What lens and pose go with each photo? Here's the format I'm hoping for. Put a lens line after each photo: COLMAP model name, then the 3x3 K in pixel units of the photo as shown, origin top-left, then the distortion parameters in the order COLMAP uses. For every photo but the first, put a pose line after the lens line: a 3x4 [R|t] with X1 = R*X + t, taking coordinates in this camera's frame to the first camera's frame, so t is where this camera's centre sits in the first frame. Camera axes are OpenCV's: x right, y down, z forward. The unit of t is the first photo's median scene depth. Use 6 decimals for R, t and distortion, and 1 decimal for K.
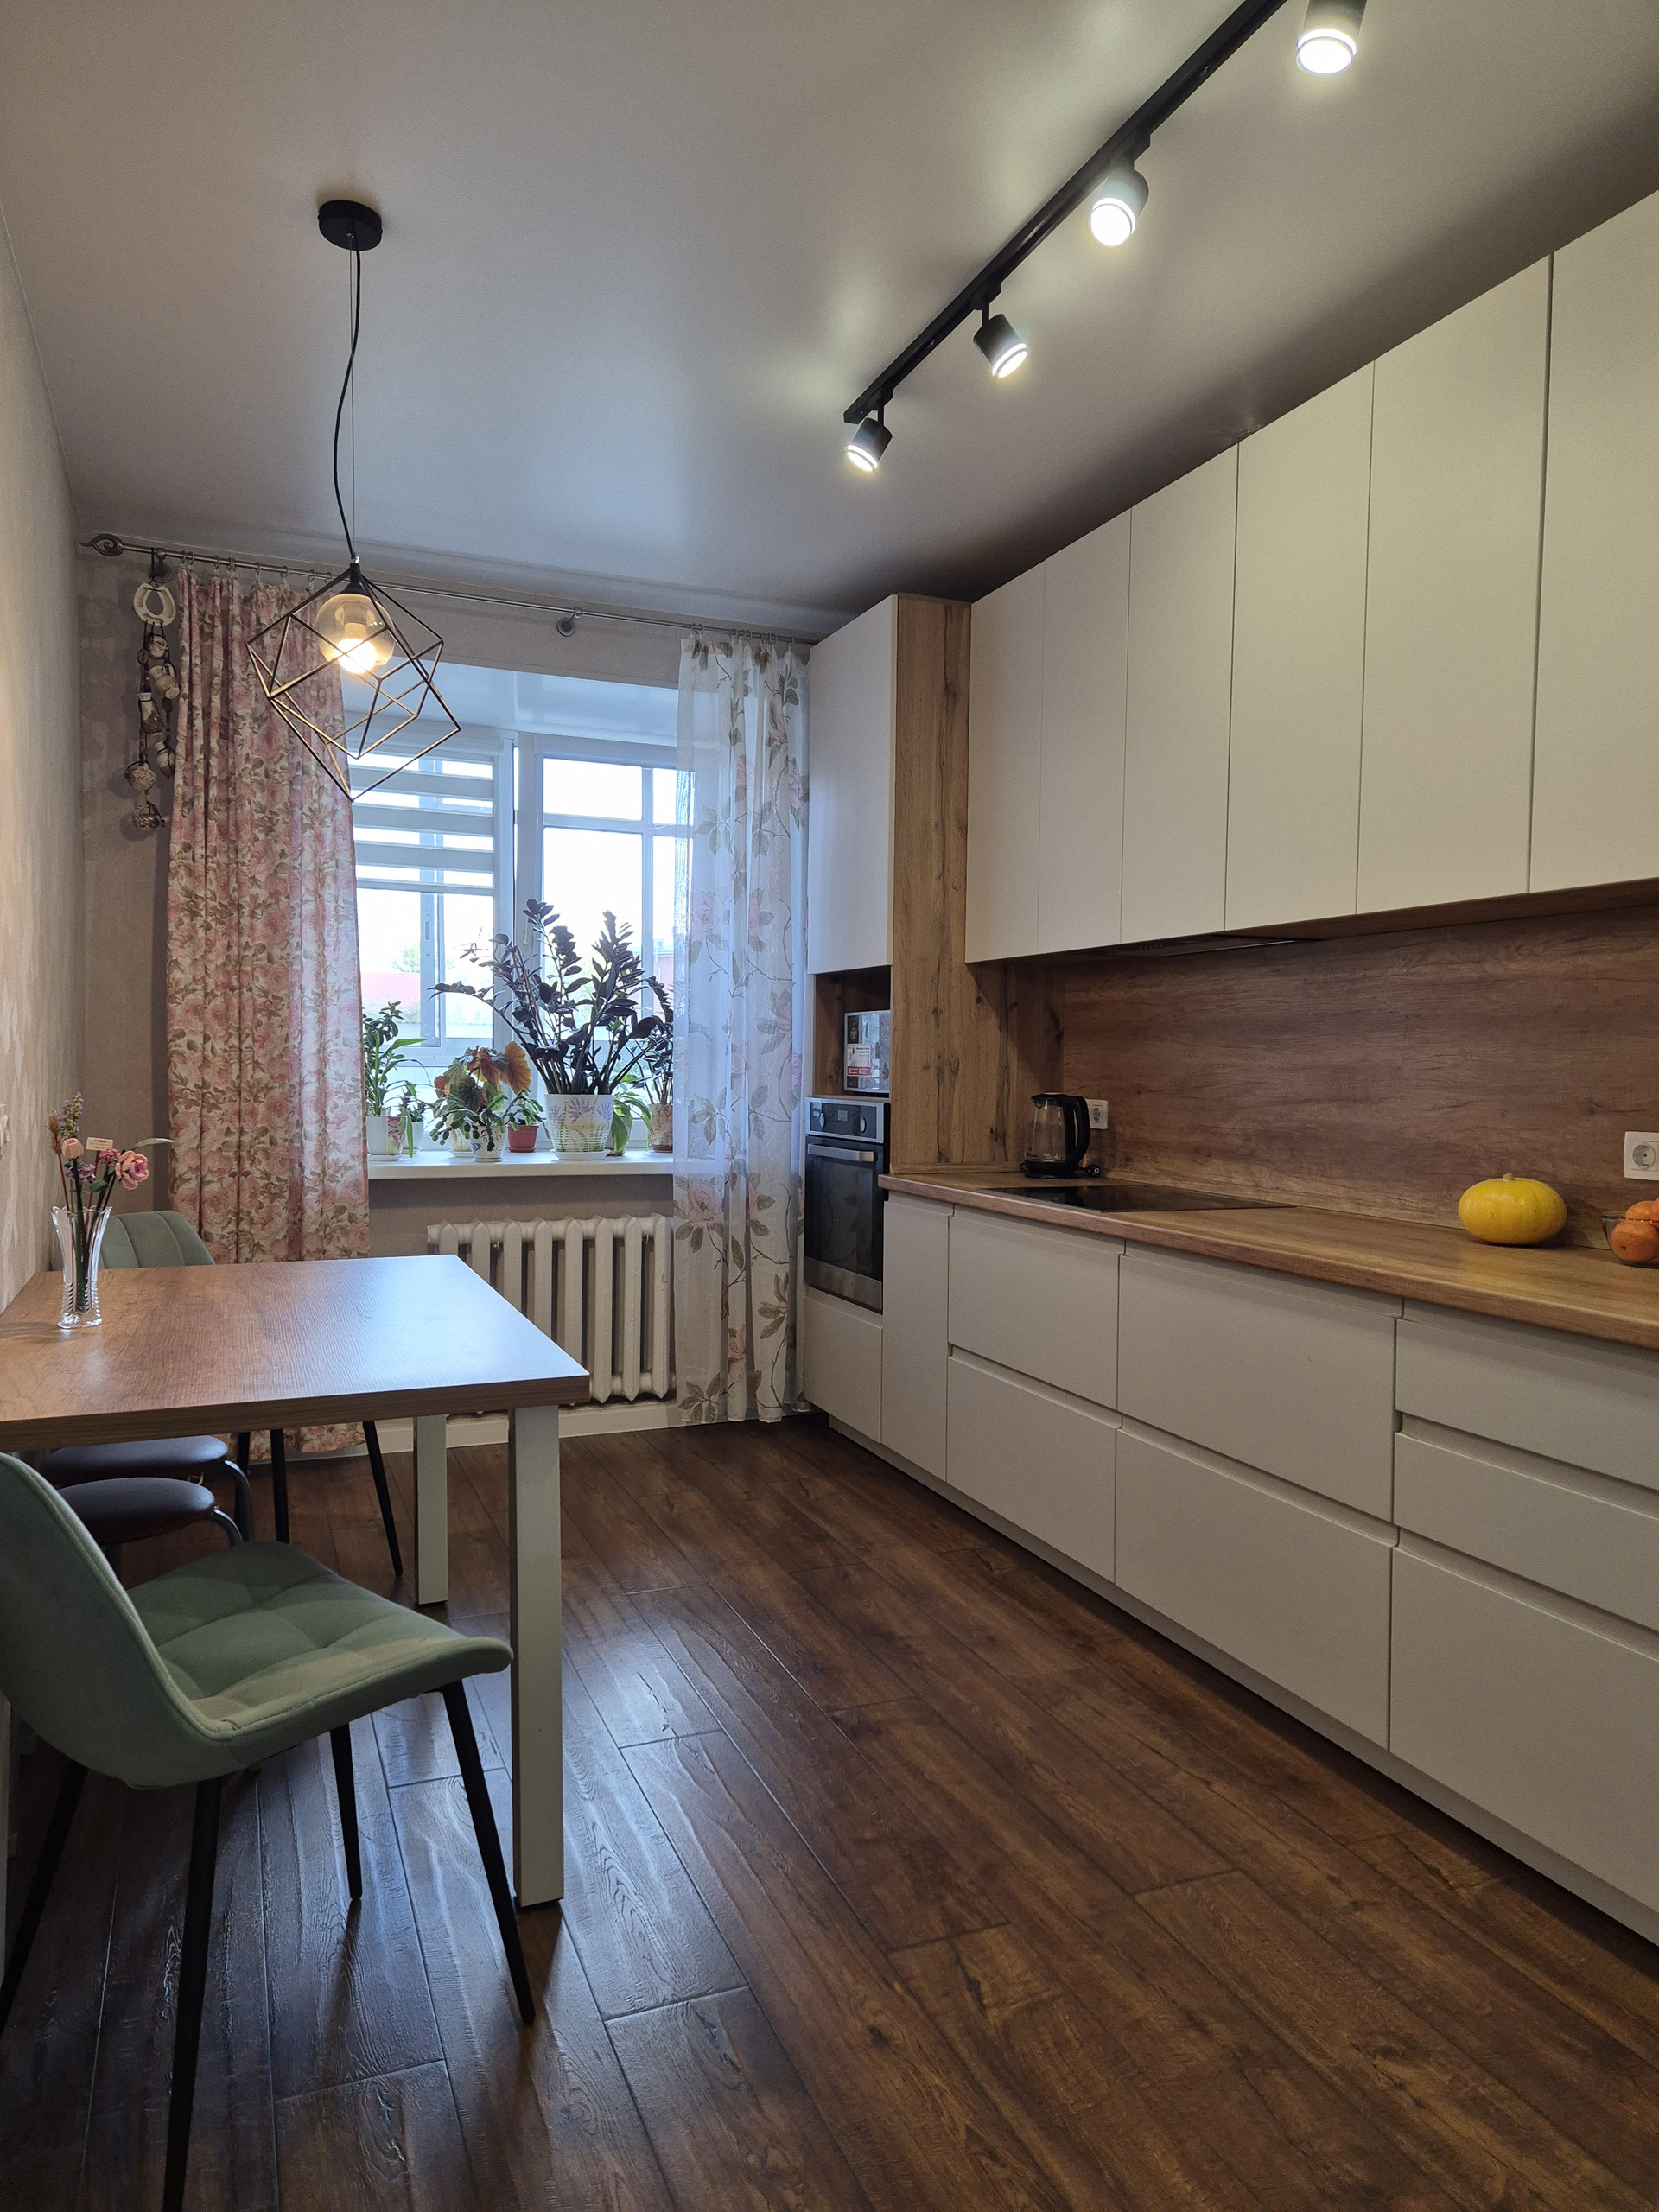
lens RADIAL K [[1492.3, 0, 833.2], [0, 1492.3, 1108.5], [0, 0, 1]] dist [0.074113, -0.060918]
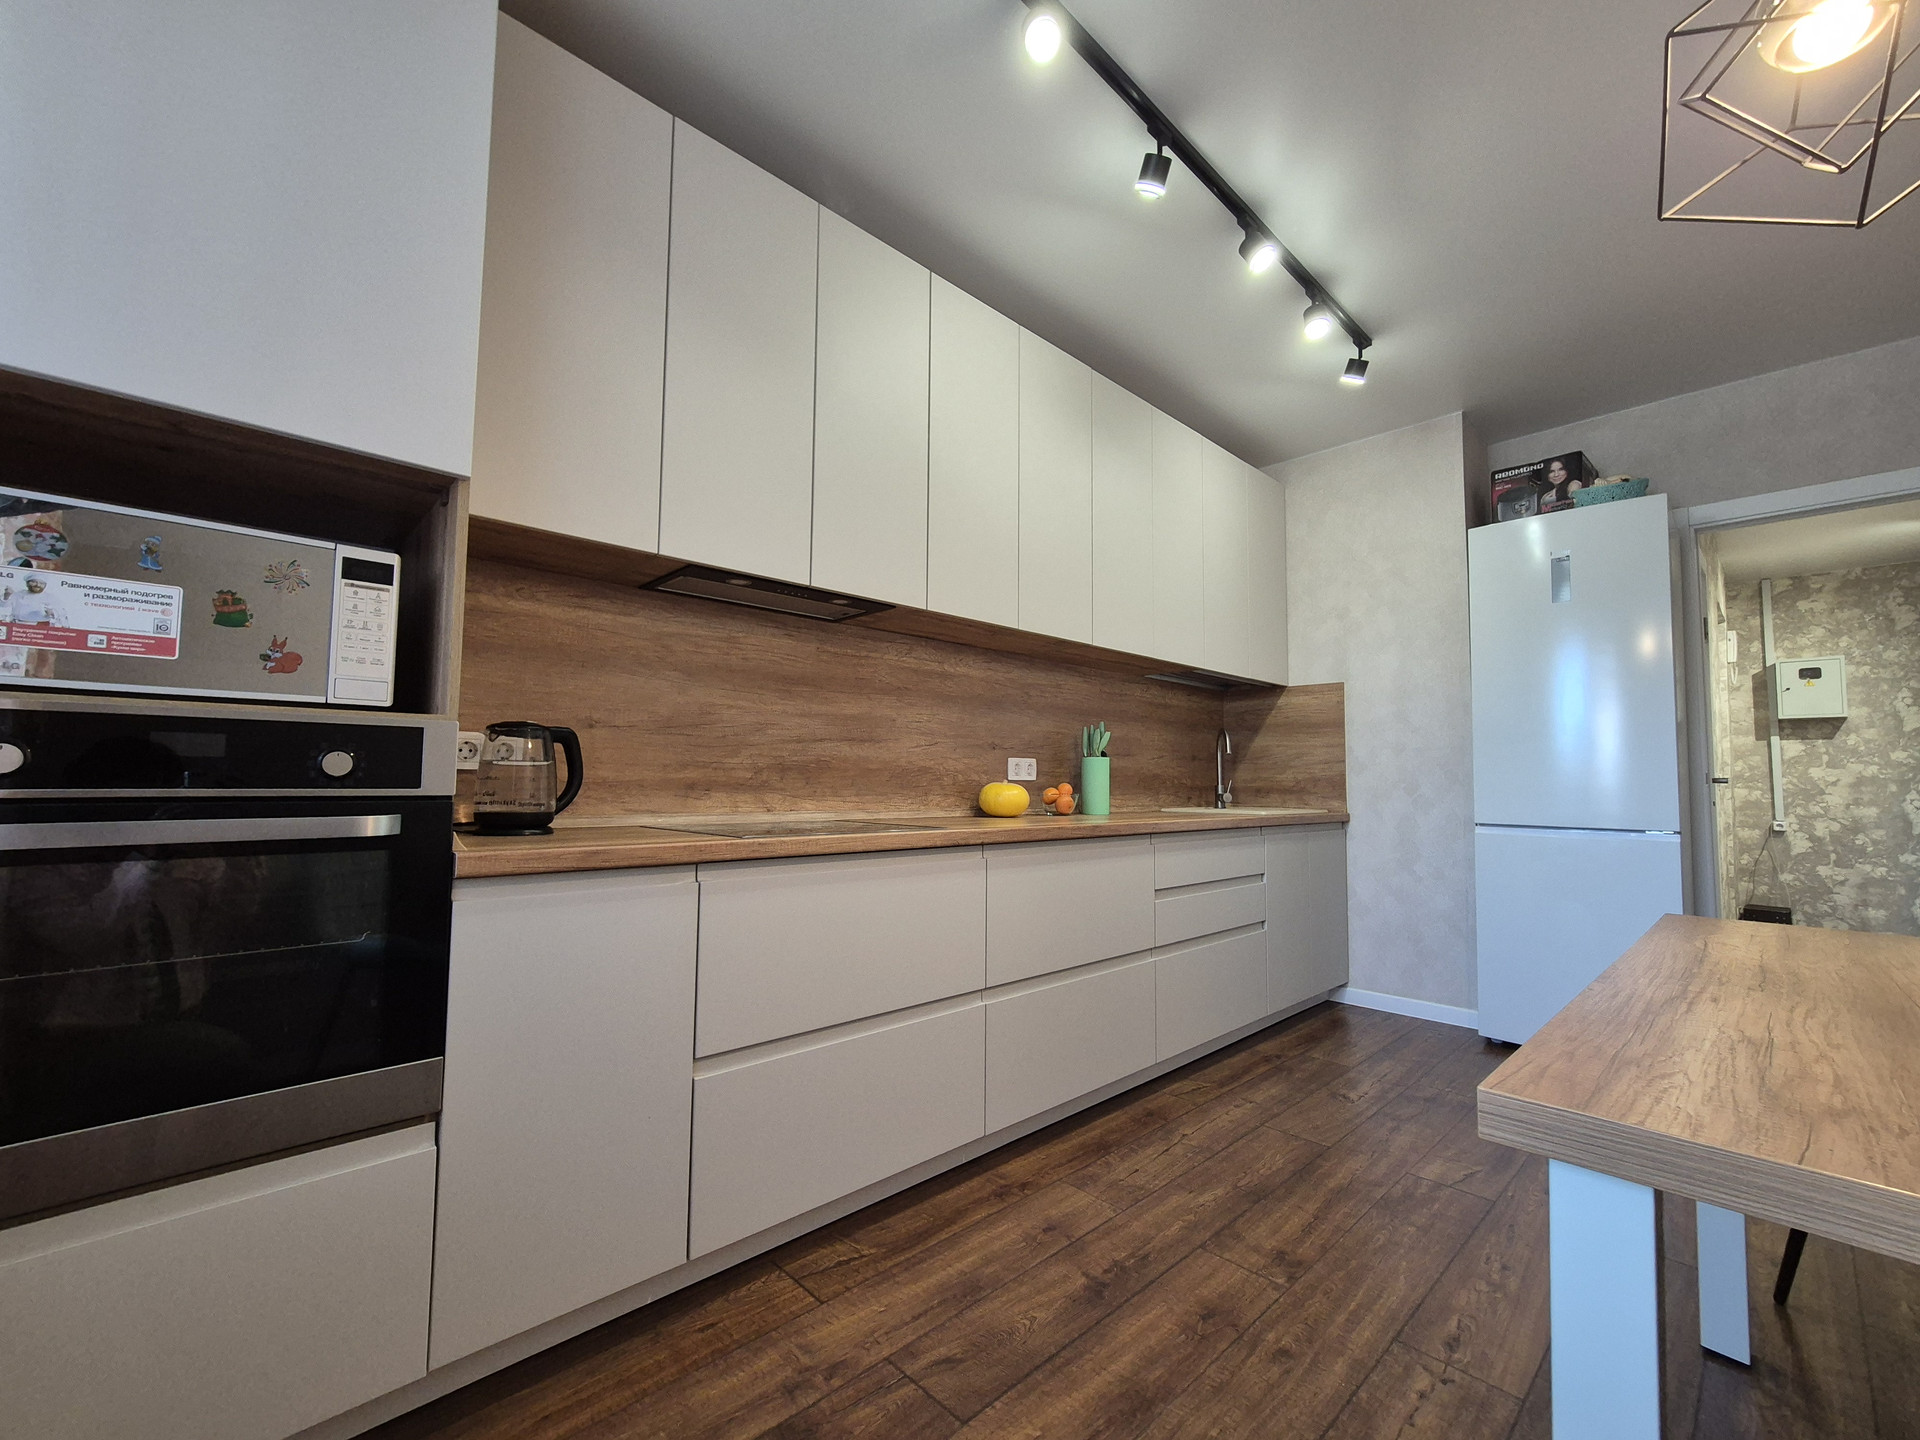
lens RADIAL K [[793.3, 0, 956.8], [0, 793.3, 727.1], [0, 0, 1]] dist [-0.002152, -0.000395]
pose [[-0.364679, 0.046920, 0.929950, -0.315727], [0.014369, 0.998894, -0.044764, 0.013801], [-0.931022, -0.002962, -0.364950, 0.967149]]
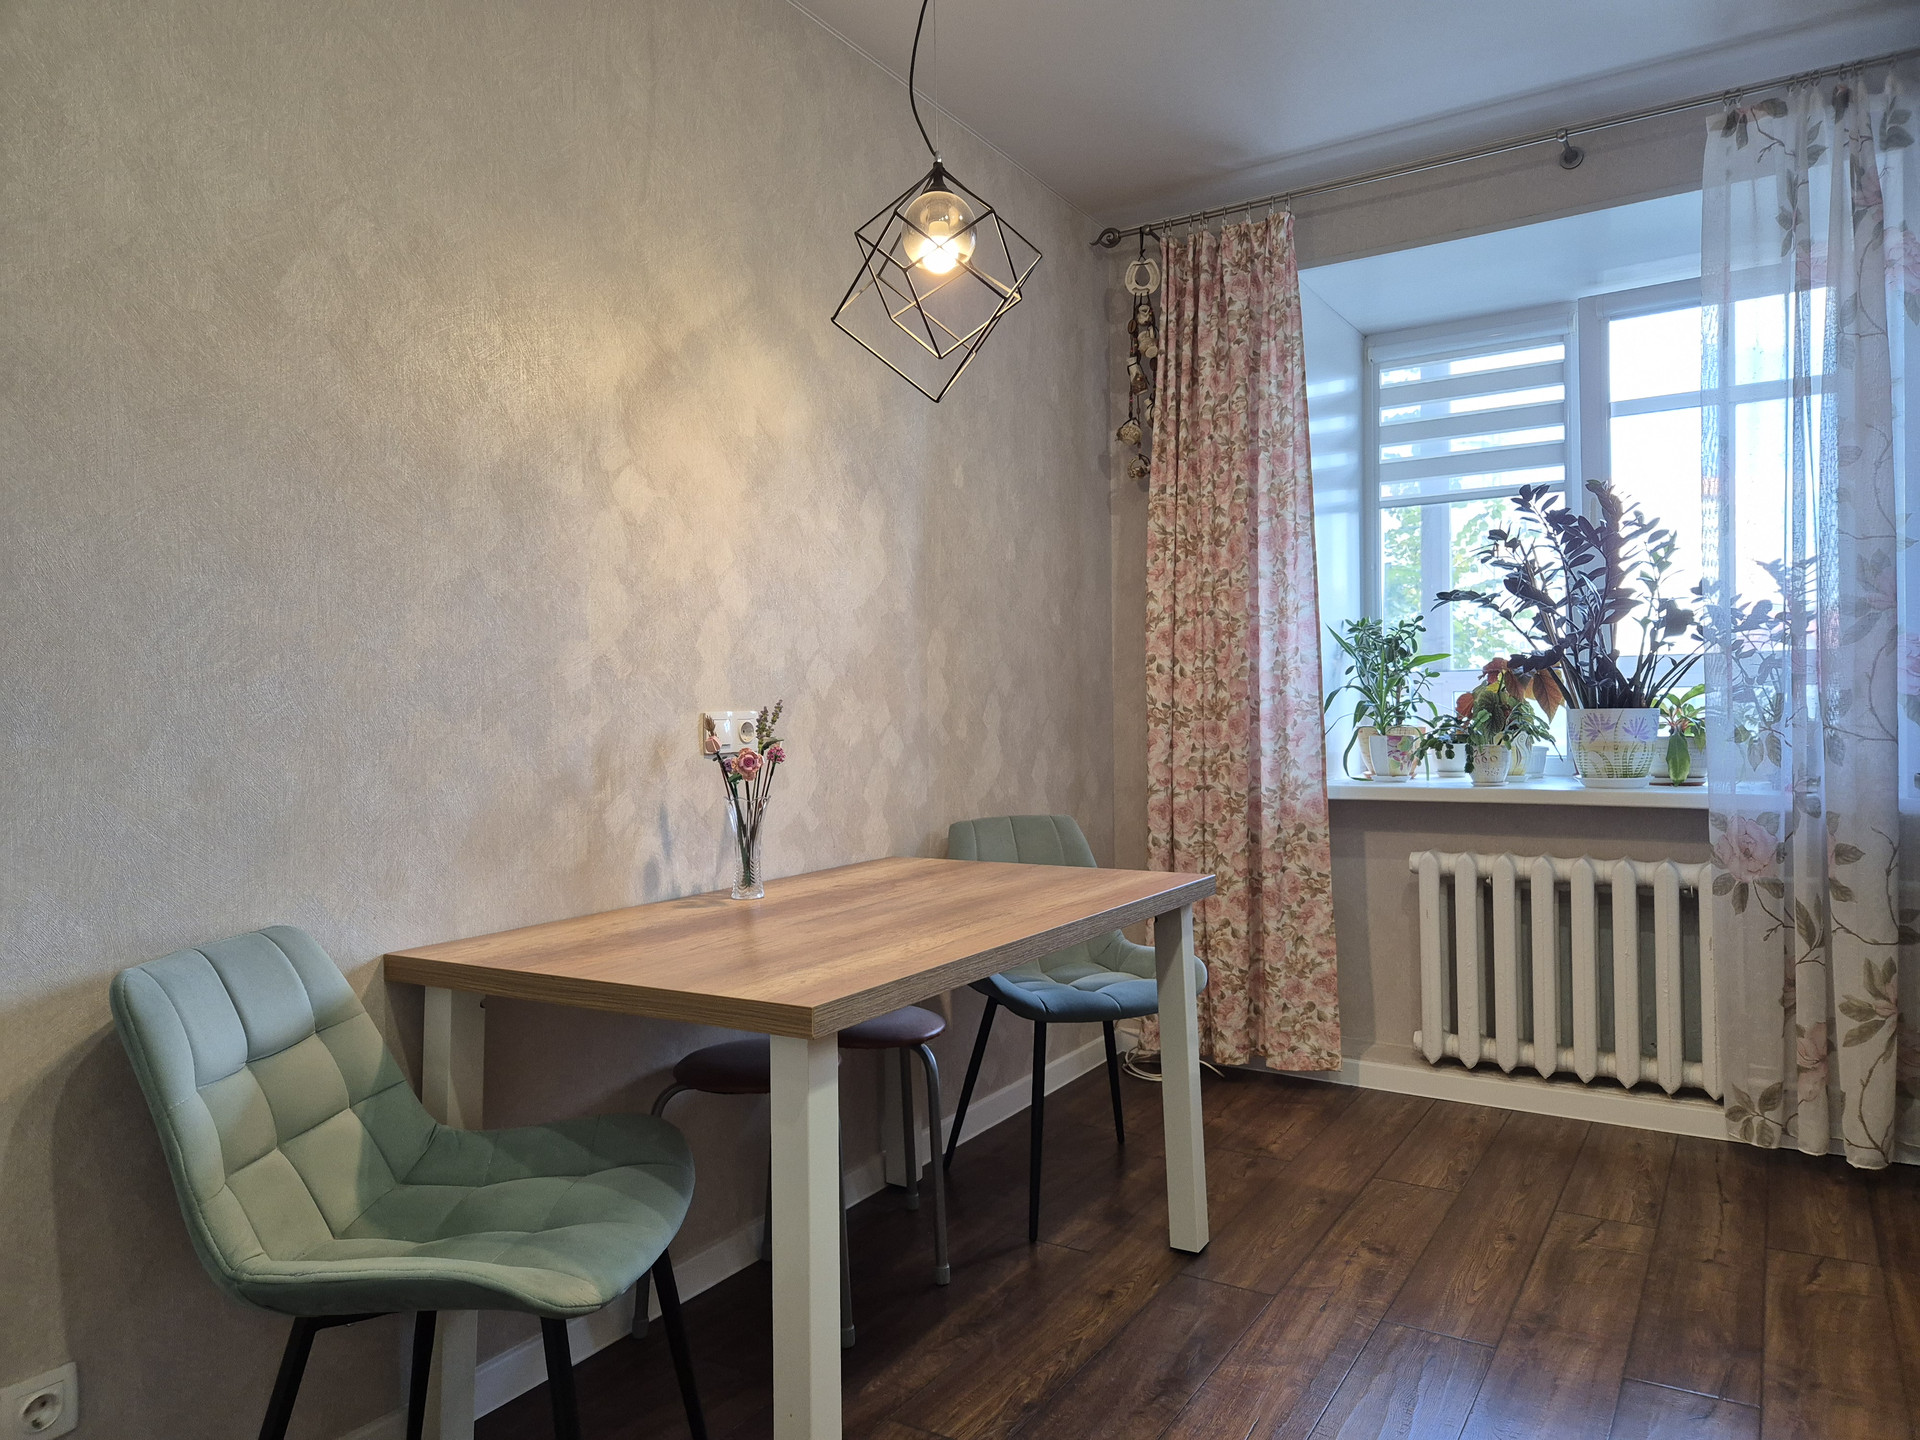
lens RADIAL K [[1295.3, 0, 959.5], [0, 1295.3, 714.9], [0, 0, 1]] dist [0.074113, -0.060918]
pose [[0.584995, -0.016987, -0.810859, 0.250689], [-0.003156, 0.999725, -0.023220, 0.014089], [0.811030, 0.016142, 0.584781, 0.329416]]
